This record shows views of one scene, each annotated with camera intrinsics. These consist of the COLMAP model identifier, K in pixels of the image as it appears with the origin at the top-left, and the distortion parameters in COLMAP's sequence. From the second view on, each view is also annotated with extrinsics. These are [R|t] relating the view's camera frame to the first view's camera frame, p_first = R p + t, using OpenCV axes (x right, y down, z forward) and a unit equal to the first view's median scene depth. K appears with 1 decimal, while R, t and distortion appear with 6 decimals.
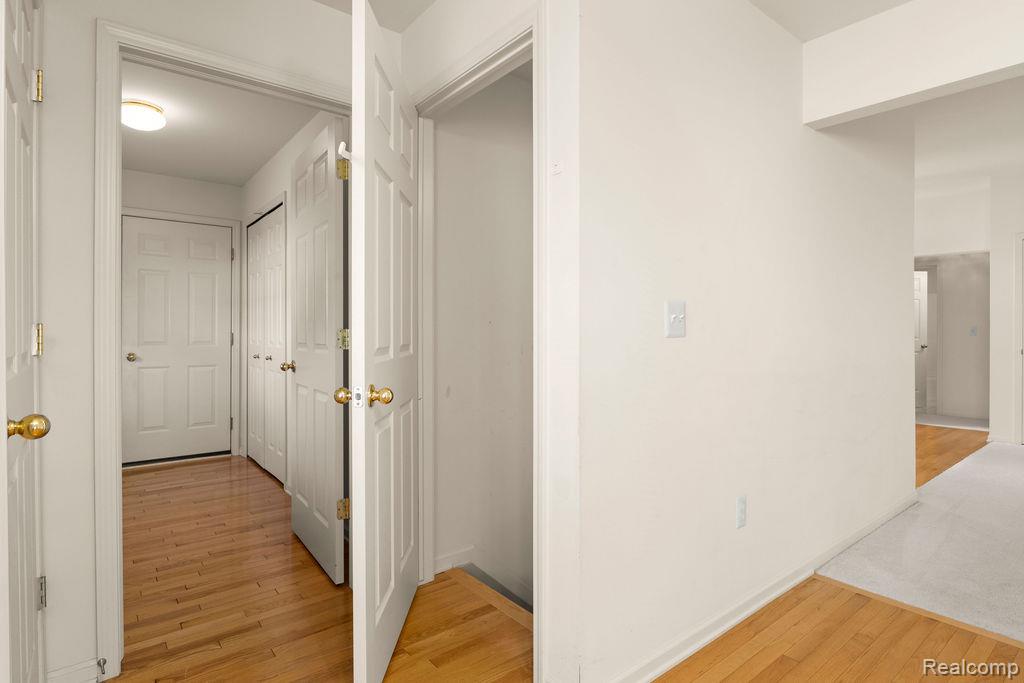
lens RADIAL K [[529.8, 0, 512.6], [0, 529.8, 334.0], [0, 0, 1]] dist [-0.004189, -0.000734]
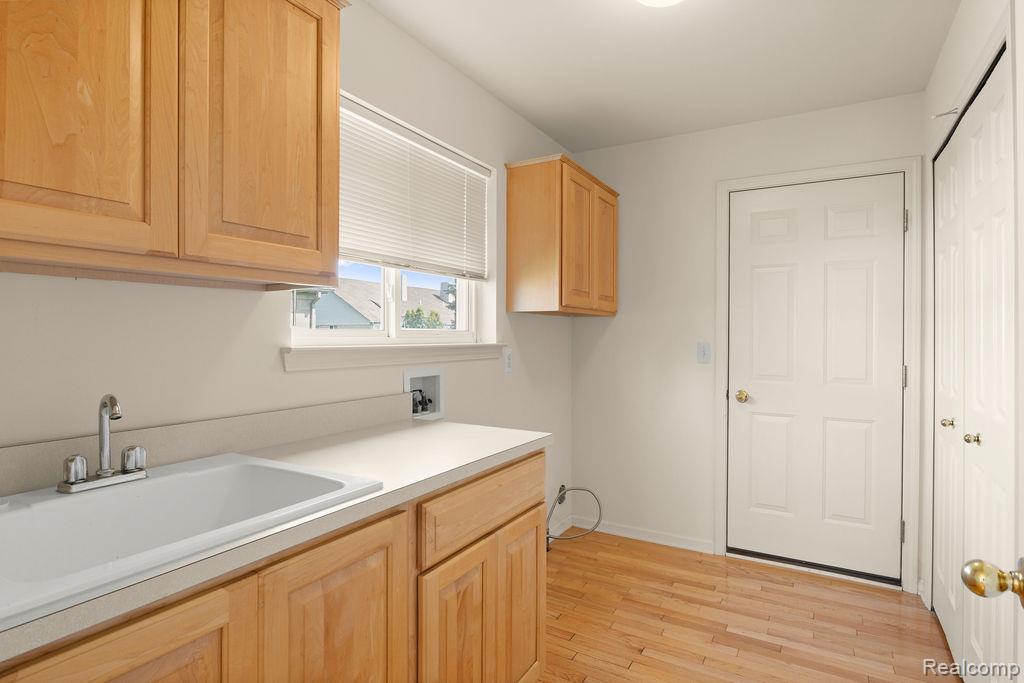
lens RADIAL K [[529.8, 0, 512.6], [0, 529.8, 334.0], [0, 0, 1]] dist [-0.004189, -0.000734]
pose [[0.357542, 0.003594, -0.933890, -0.171692], [-0.010698, 0.999943, -0.000248, -0.030982], [0.933836, 0.010079, 0.357560, 0.438688]]
